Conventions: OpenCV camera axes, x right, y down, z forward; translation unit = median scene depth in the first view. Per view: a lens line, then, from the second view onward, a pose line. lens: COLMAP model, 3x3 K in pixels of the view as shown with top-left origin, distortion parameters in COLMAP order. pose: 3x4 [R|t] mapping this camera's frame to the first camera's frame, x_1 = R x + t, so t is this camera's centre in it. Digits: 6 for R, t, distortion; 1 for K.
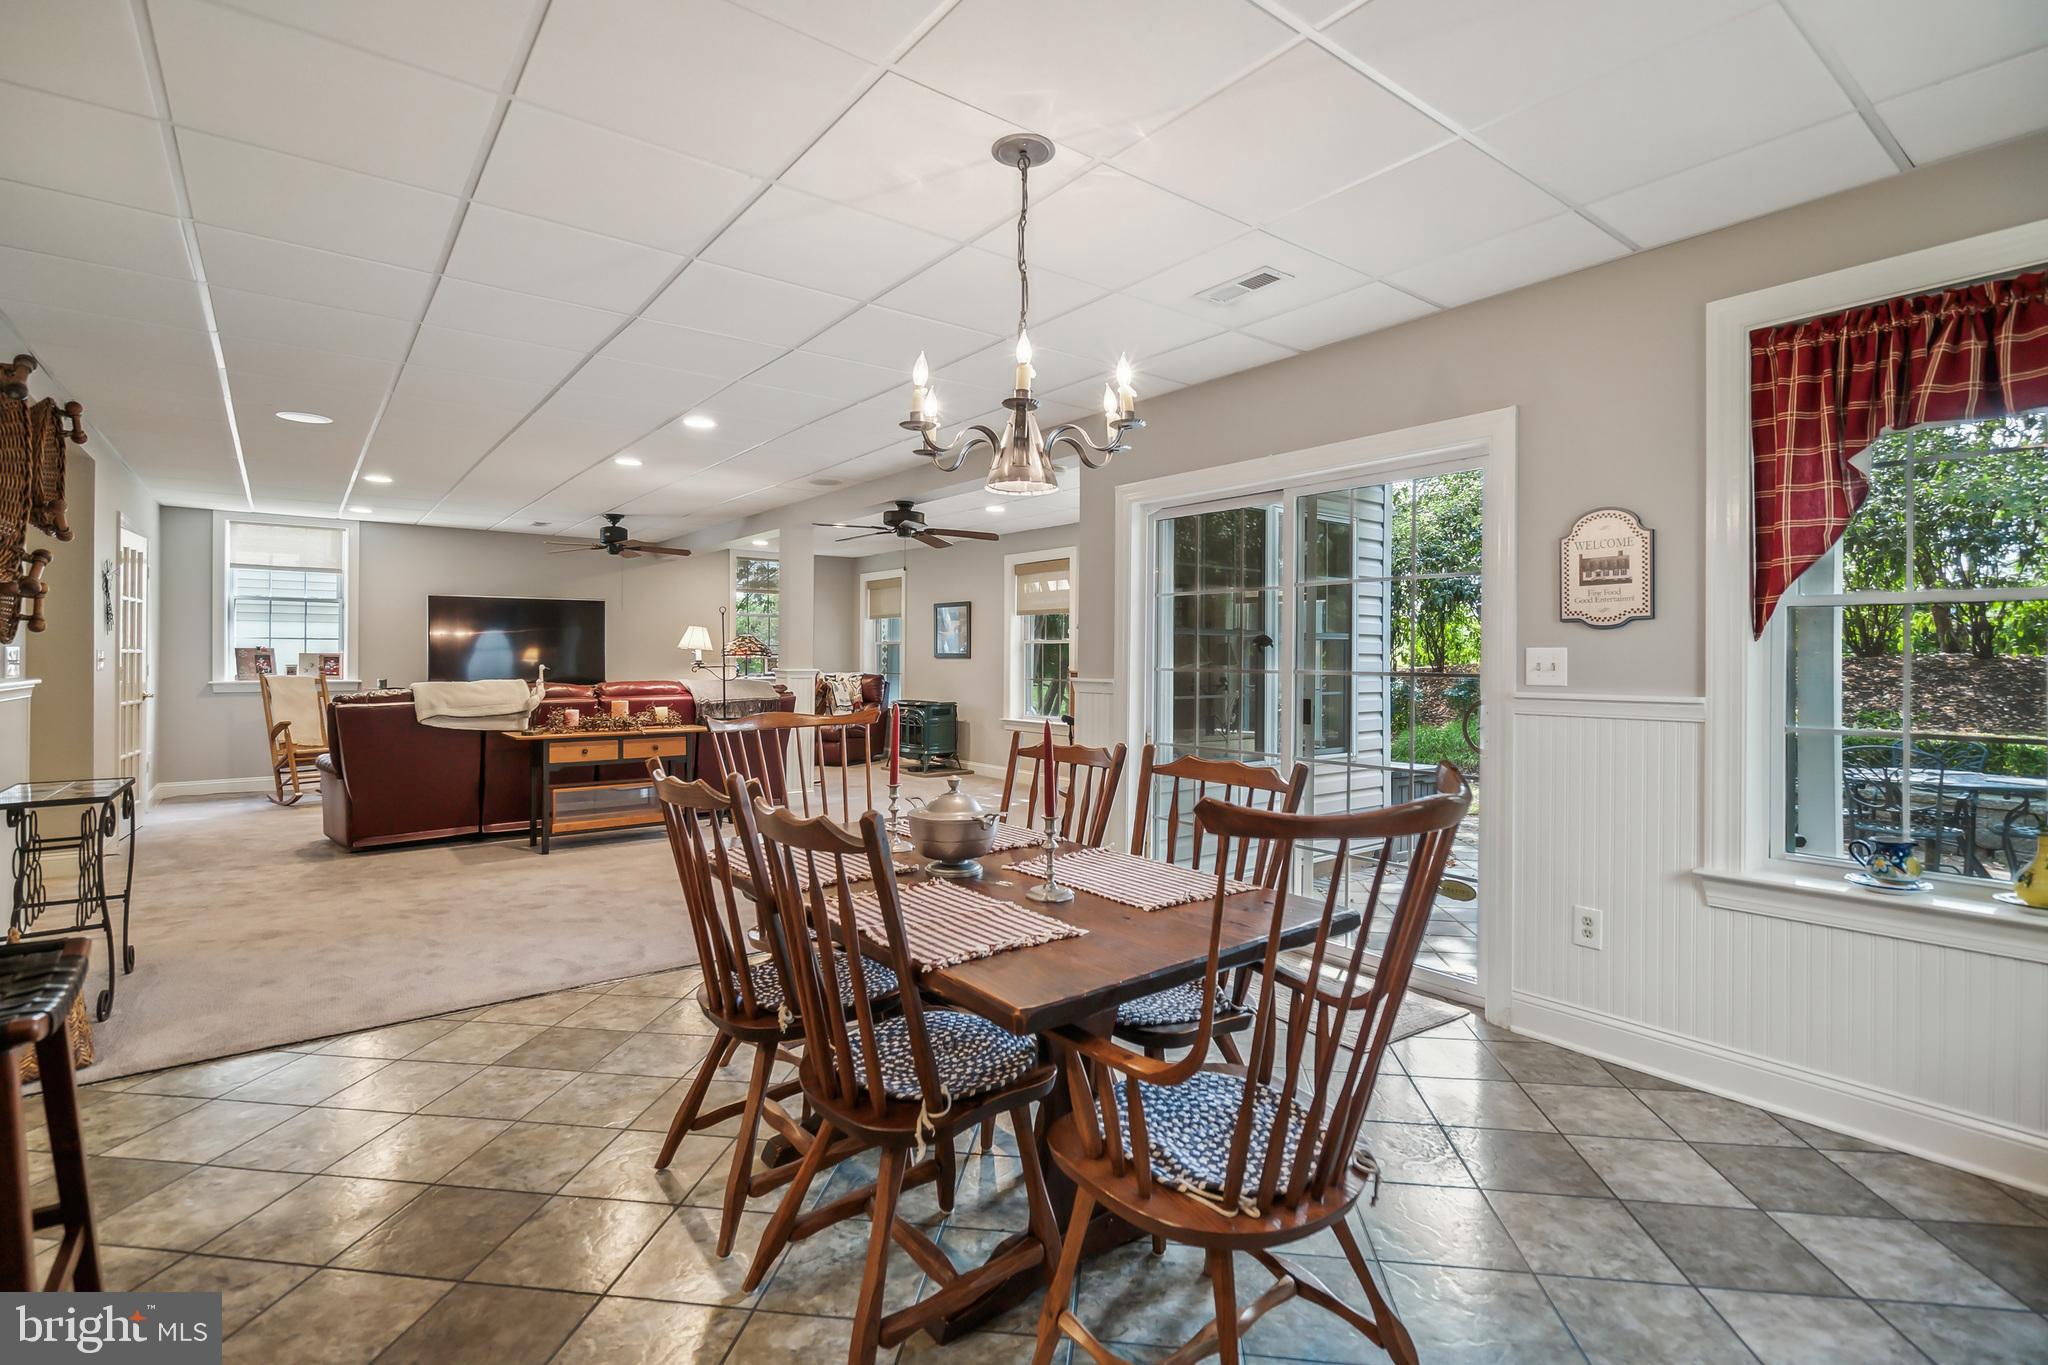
lens RADIAL K [[938.5, 0, 1019.6], [0, 938.5, 661.8], [0, 0, 1]] dist [-0.002017, 0.001197]
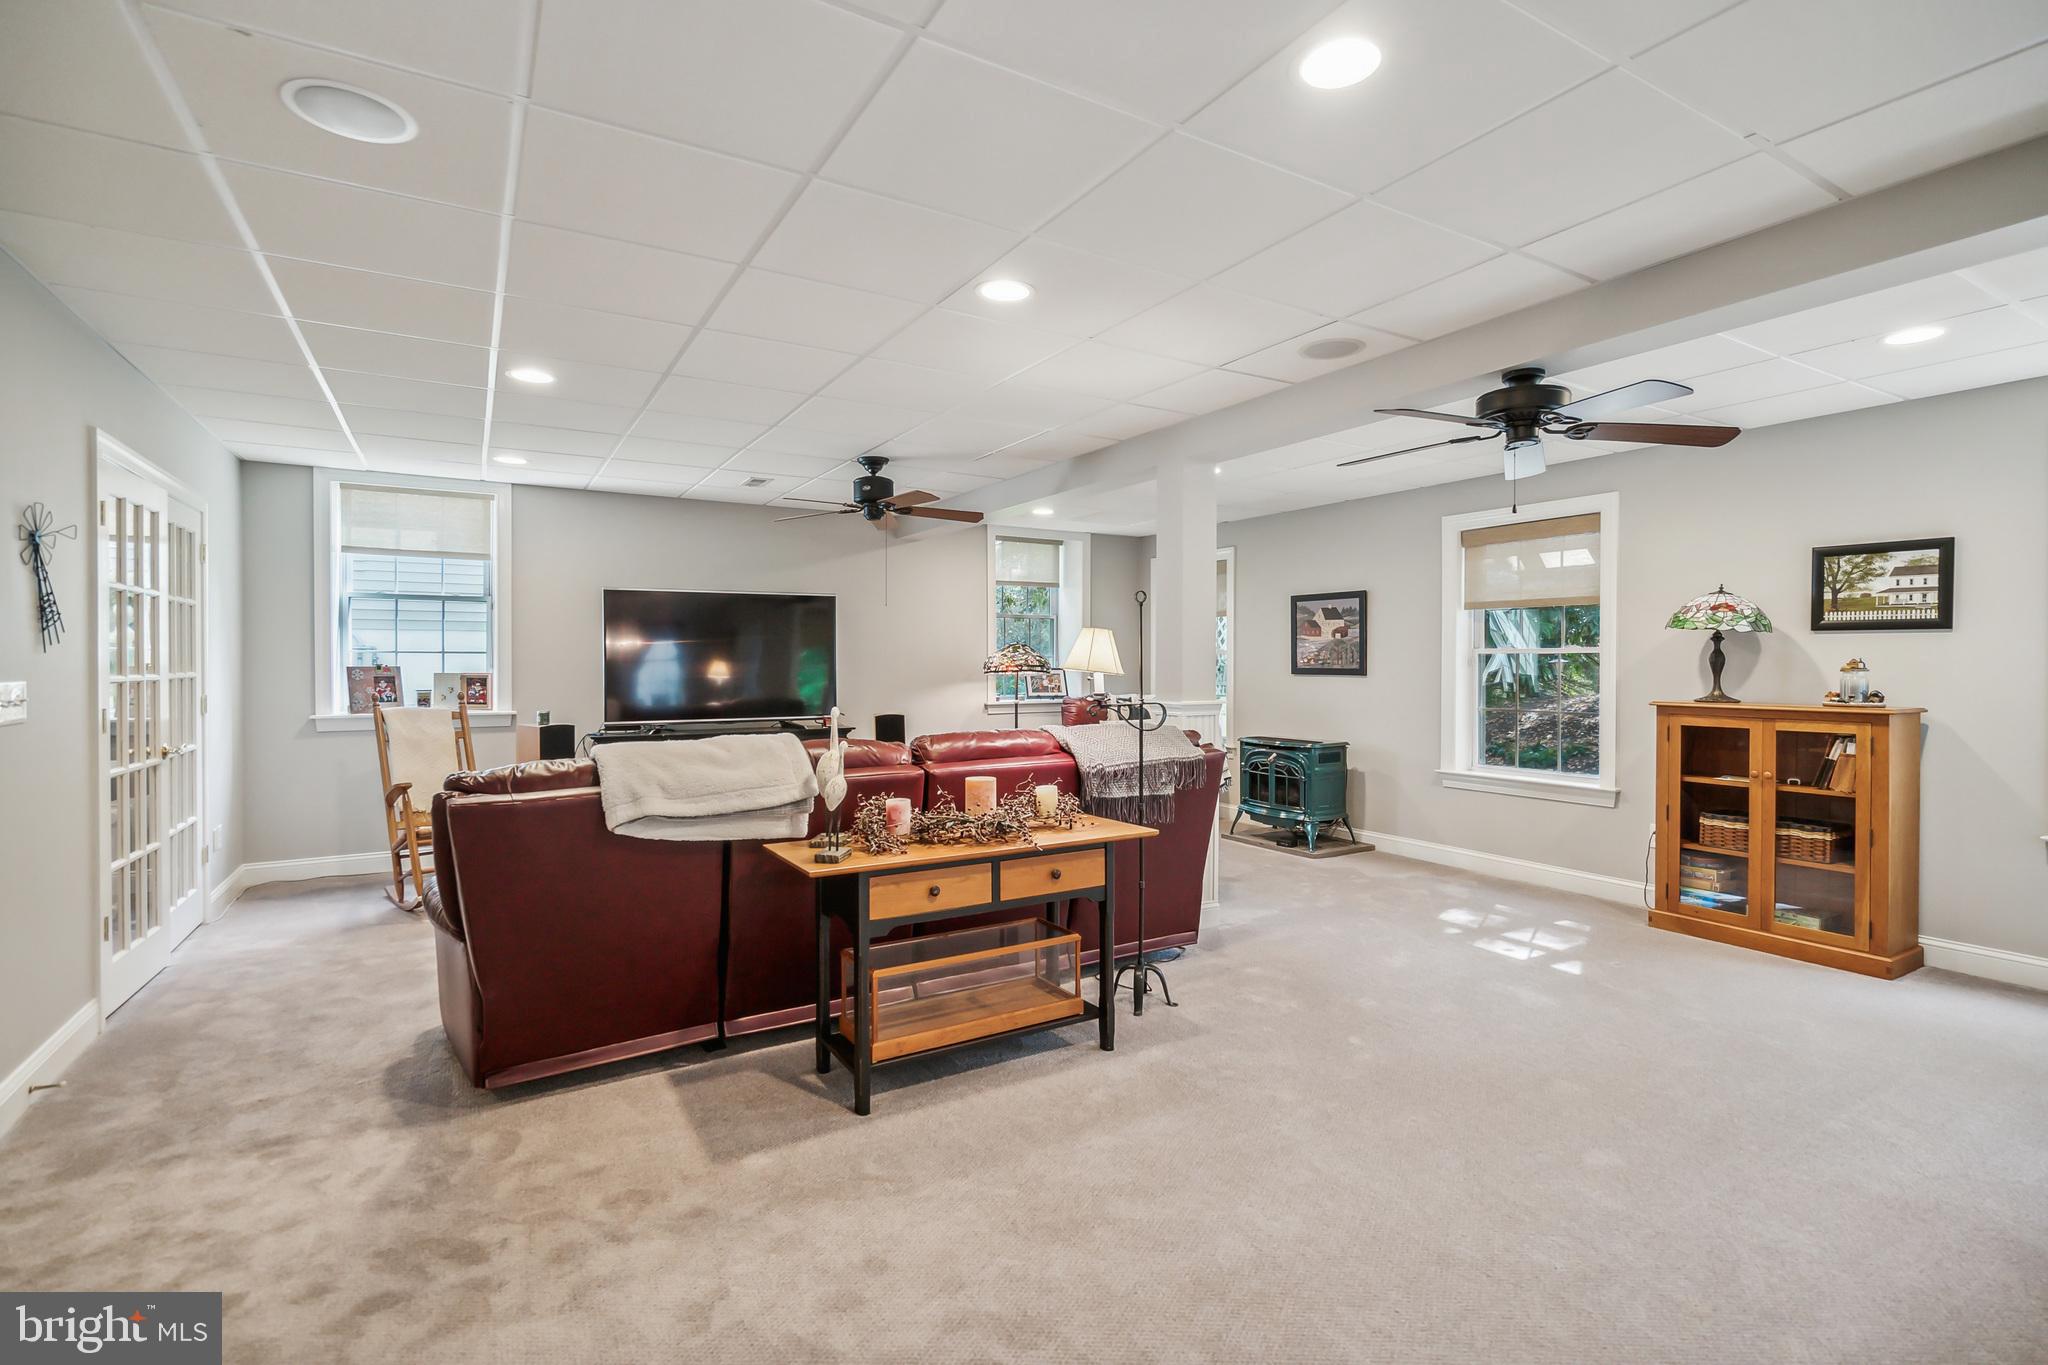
lens RADIAL K [[938.5, 0, 1019.4], [0, 938.5, 673.3], [0, 0, 1]] dist [-0.002017, 0.001197]
pose [[0.991553, -0.003026, -0.129669, -0.256085], [0.003913, 0.999971, 0.006585, -0.013058], [0.129645, -0.007036, 0.991535, 0.381512]]
